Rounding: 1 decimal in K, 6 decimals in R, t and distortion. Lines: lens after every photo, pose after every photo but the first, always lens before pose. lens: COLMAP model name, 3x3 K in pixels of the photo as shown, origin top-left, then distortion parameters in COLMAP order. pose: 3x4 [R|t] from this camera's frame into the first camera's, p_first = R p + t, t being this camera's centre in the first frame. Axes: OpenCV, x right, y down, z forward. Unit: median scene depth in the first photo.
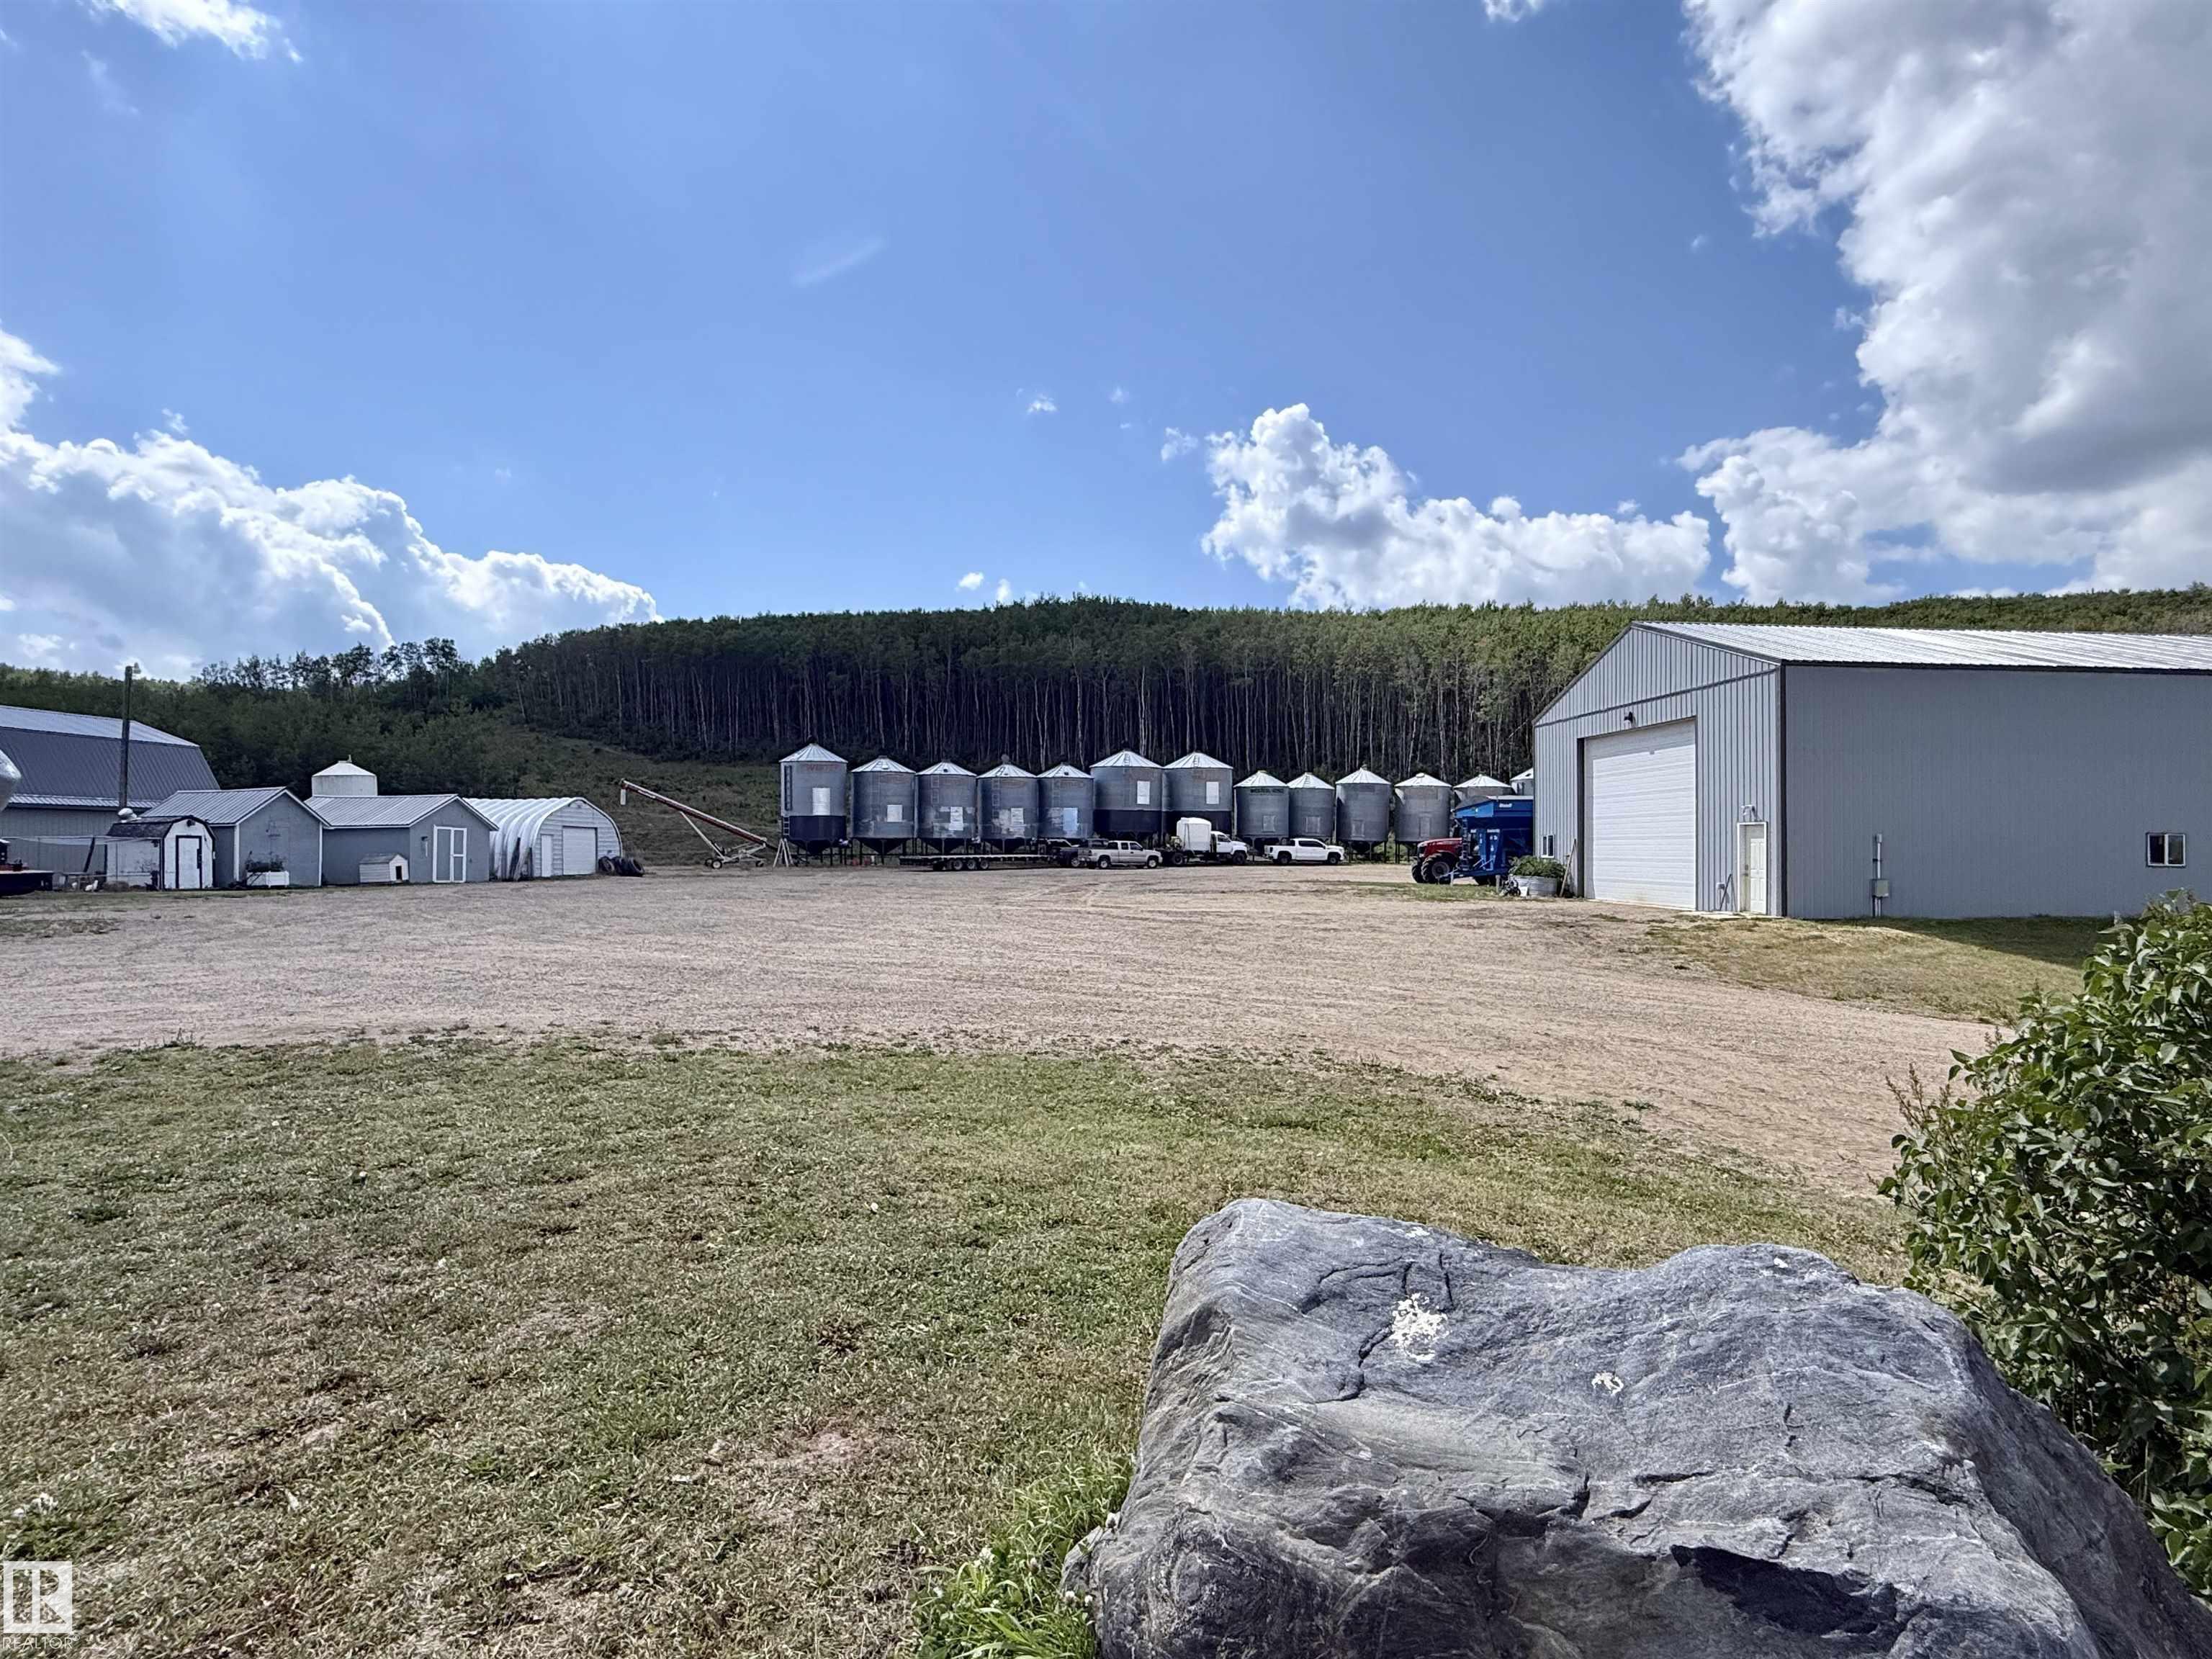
lens RADIAL K [[1122.7, 0, 1096.1], [0, 1122.7, 825.8], [0, 0, 1]] dist [-0.001139, -0.000596]
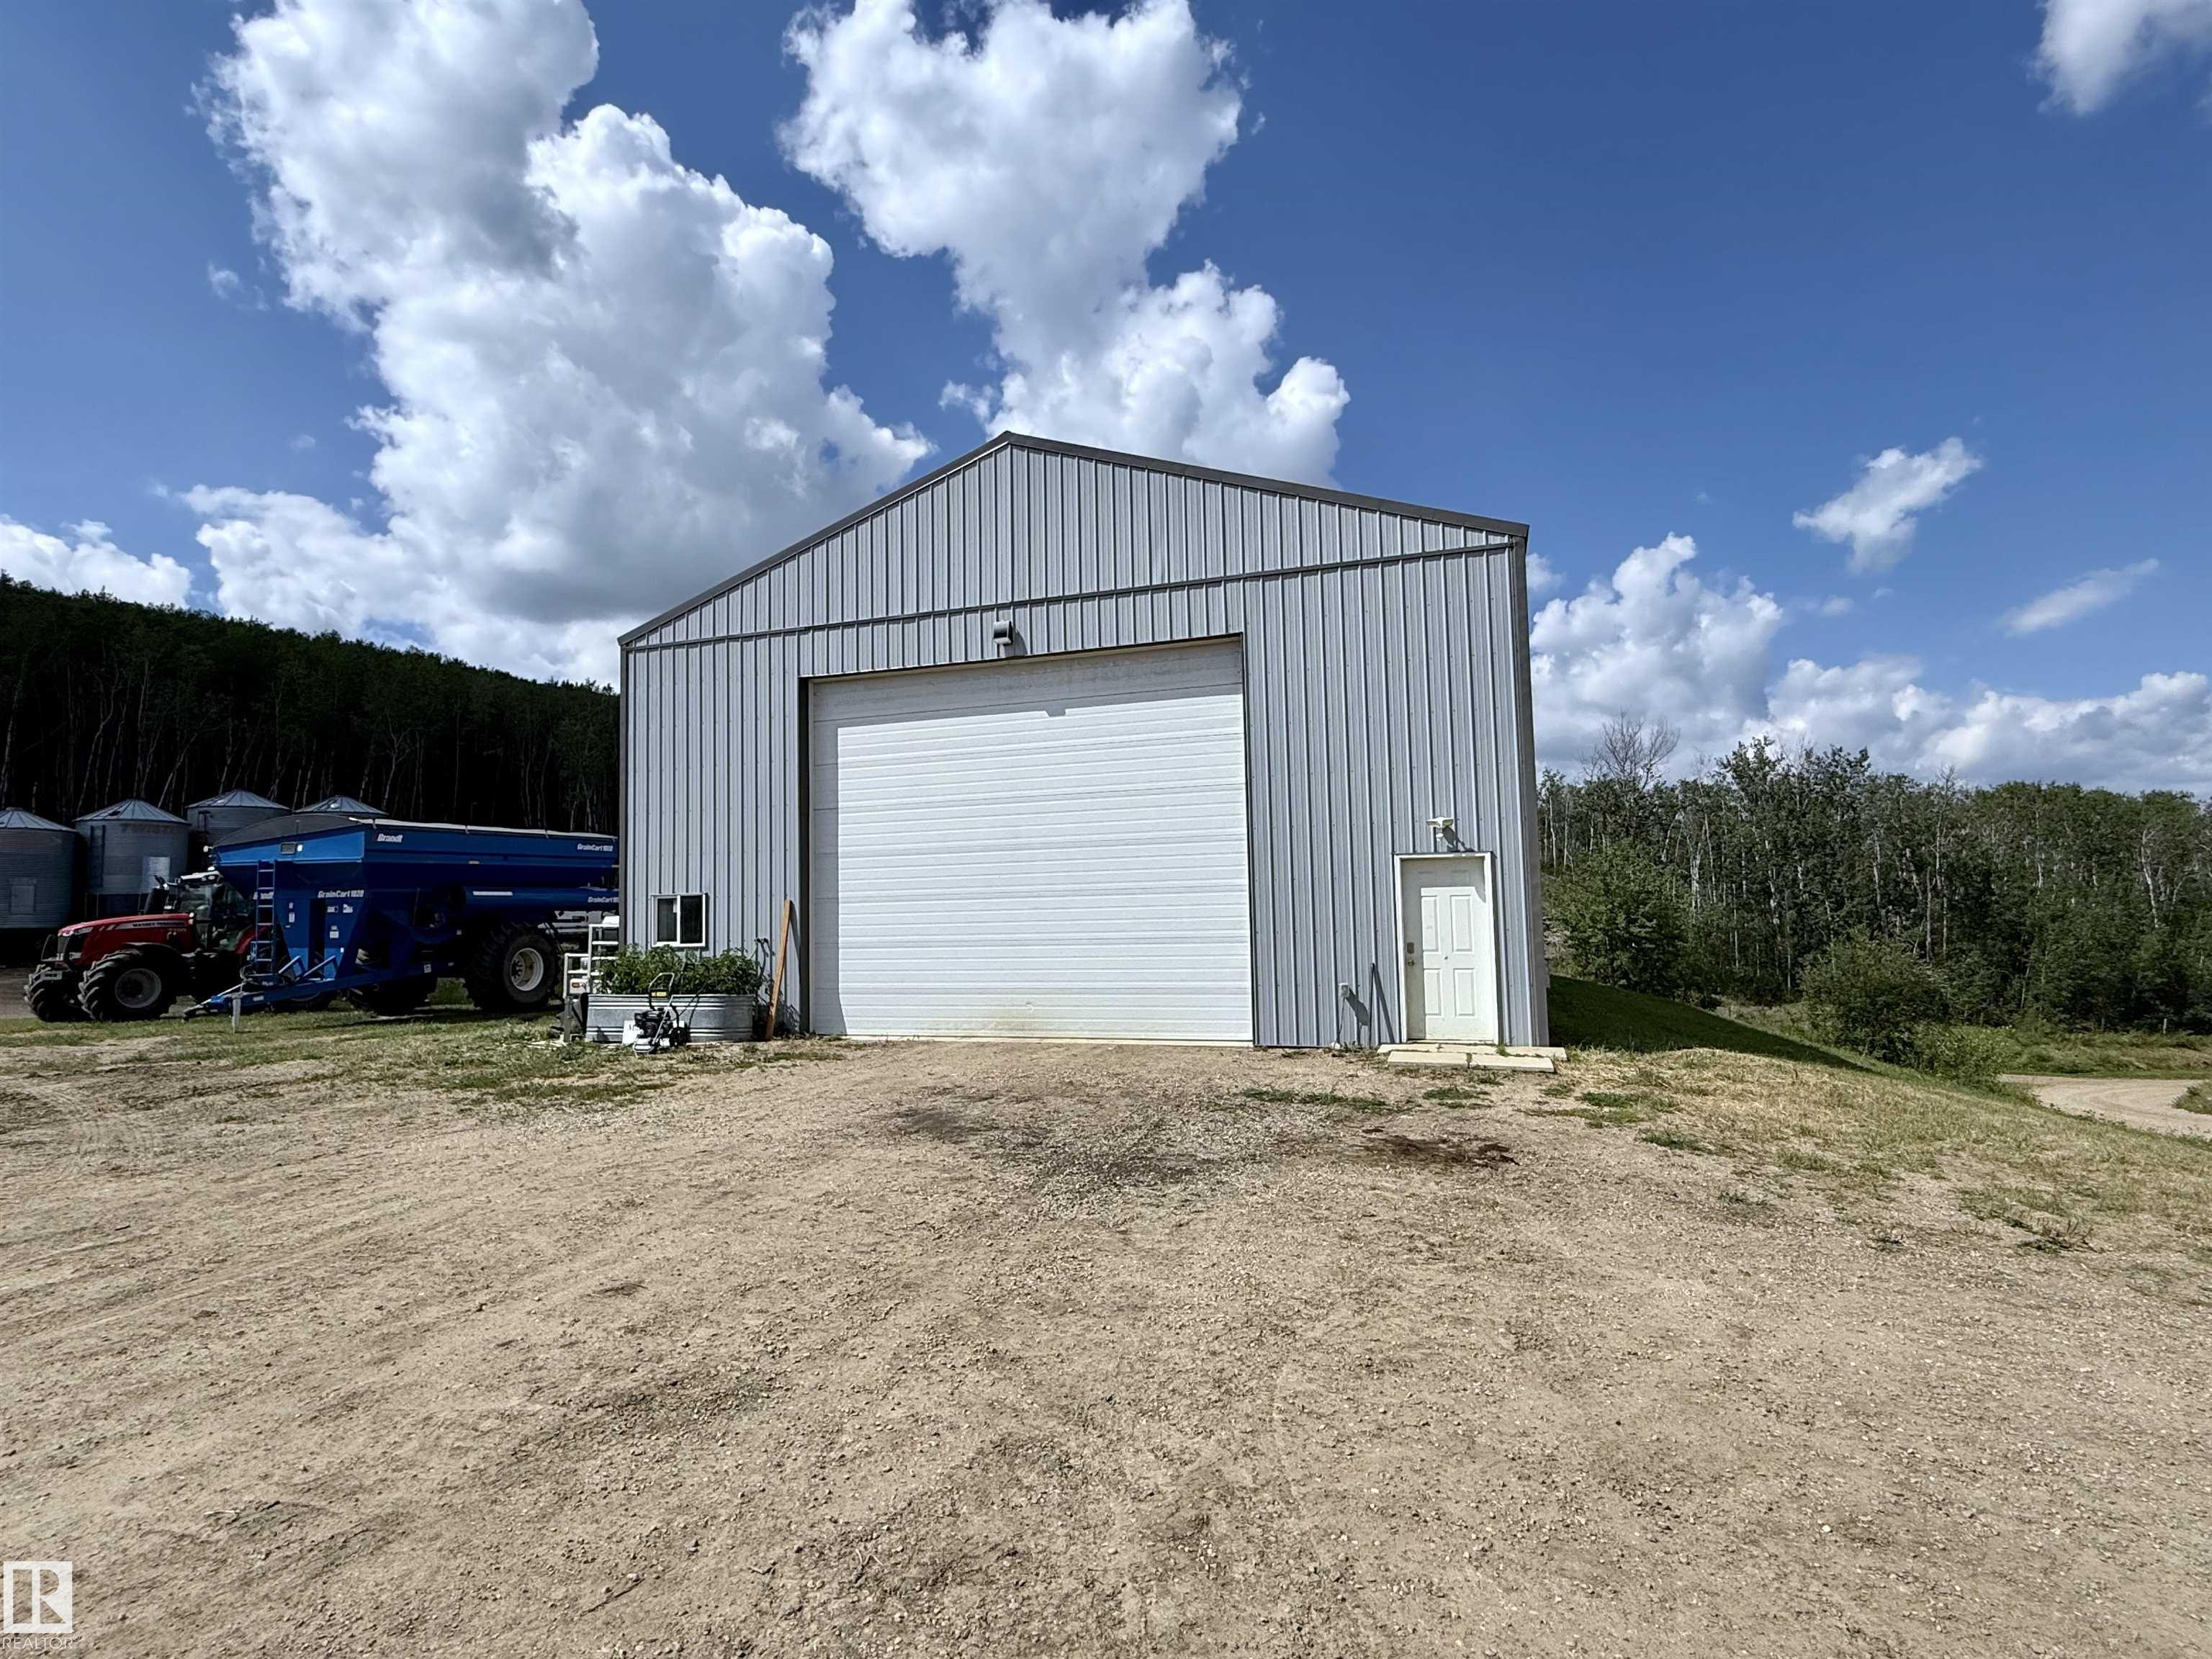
lens RADIAL K [[1074.6, 0, 1106.0], [0, 1074.6, 829.5], [0, 0, 1]] dist [-0.000209, -0.001604]
pose [[0.363537, 0.048867, 0.930297, 0.078492], [0.006687, 0.998461, -0.055061, 0.008488], [-0.931556, 0.026238, 0.362650, 0.772371]]
